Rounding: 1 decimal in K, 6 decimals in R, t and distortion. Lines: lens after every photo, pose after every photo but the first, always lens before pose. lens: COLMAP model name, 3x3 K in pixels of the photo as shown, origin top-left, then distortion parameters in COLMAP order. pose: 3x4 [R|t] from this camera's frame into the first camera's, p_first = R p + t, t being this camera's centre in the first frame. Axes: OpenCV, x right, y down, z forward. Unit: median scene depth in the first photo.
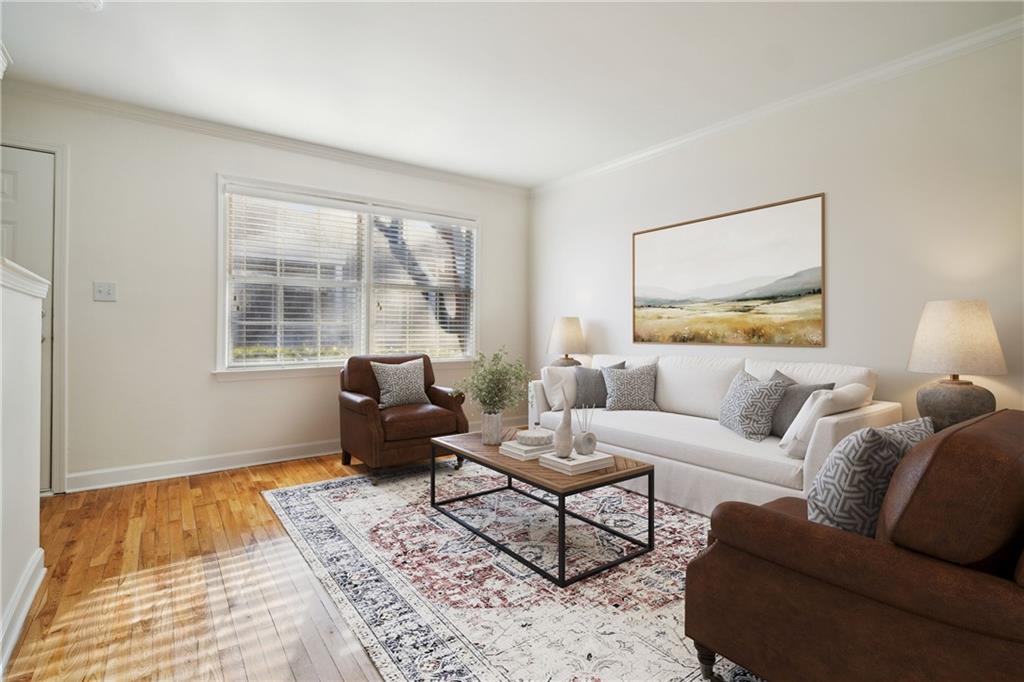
lens RADIAL K [[498.4, 0, 523.3], [0, 498.4, 332.0], [0, 0, 1]] dist [-0.000382, -0.003553]
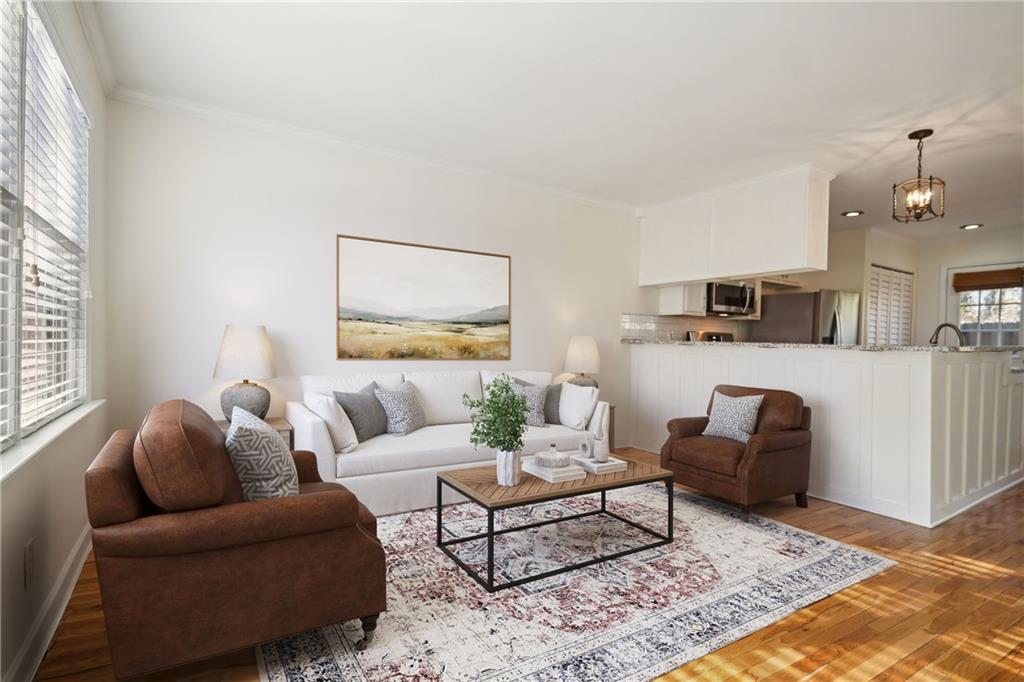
lens RADIAL K [[498.4, 0, 521.8], [0, 498.4, 346.8], [0, 0, 1]] dist [-0.000382, -0.003553]
pose [[0.082922, -0.014627, 0.996449, -0.836405], [-0.028157, 0.999459, 0.017015, -0.033201], [-0.996158, -0.029468, 0.082465, 0.813075]]
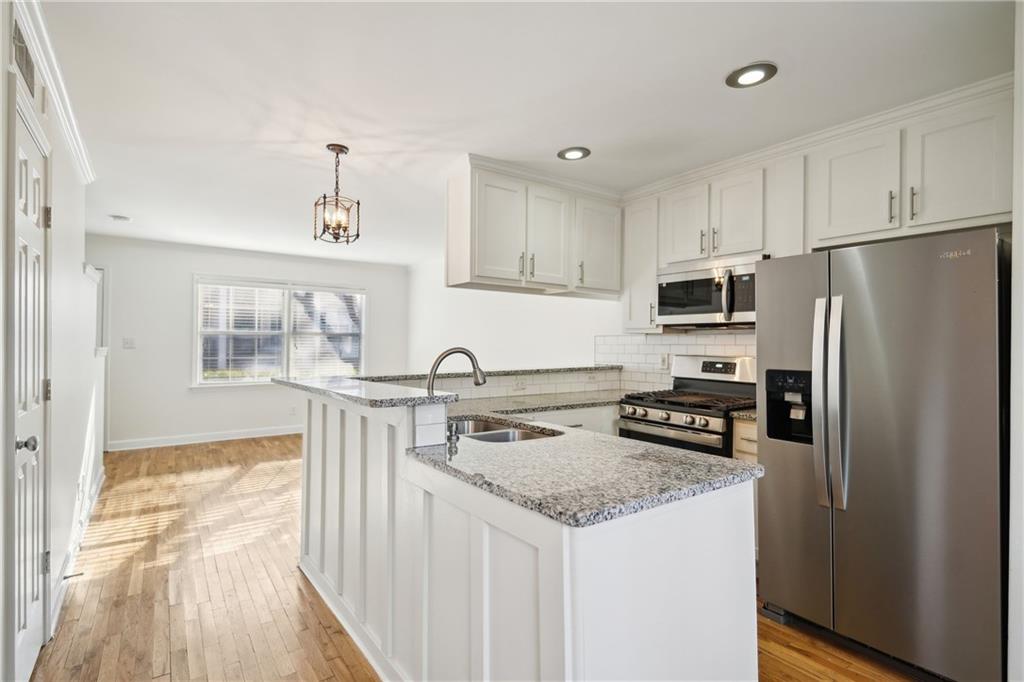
lens RADIAL K [[498.4, 0, 510.9], [0, 498.4, 342.7], [0, 0, 1]] dist [-0.000382, -0.003553]
pose [[0.999518, 0.011000, -0.029038, 0.716327], [-0.011240, 0.999904, -0.008121, -0.094018], [0.028946, 0.008444, 0.999545, -0.927216]]
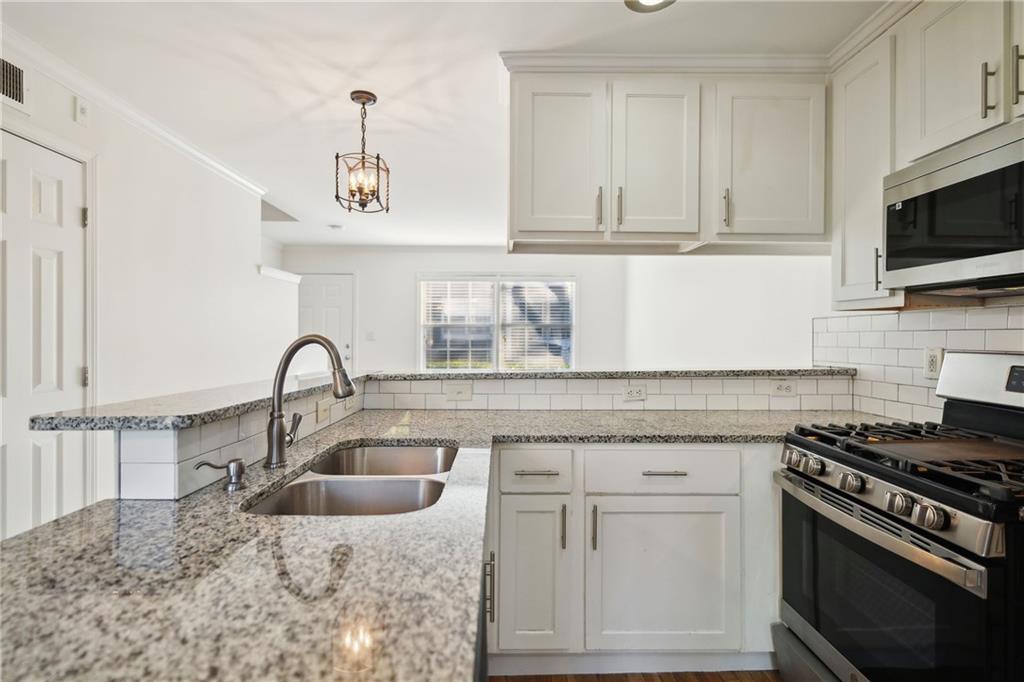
lens RADIAL K [[498.4, 0, 497.5], [0, 498.4, 337.3], [0, 0, 1]] dist [-0.000382, -0.003553]
pose [[0.805667, 0.006611, -0.592332, 1.009675], [-0.007675, 0.999970, 0.000722, -0.090937], [0.592320, 0.003965, 0.805693, -0.474626]]
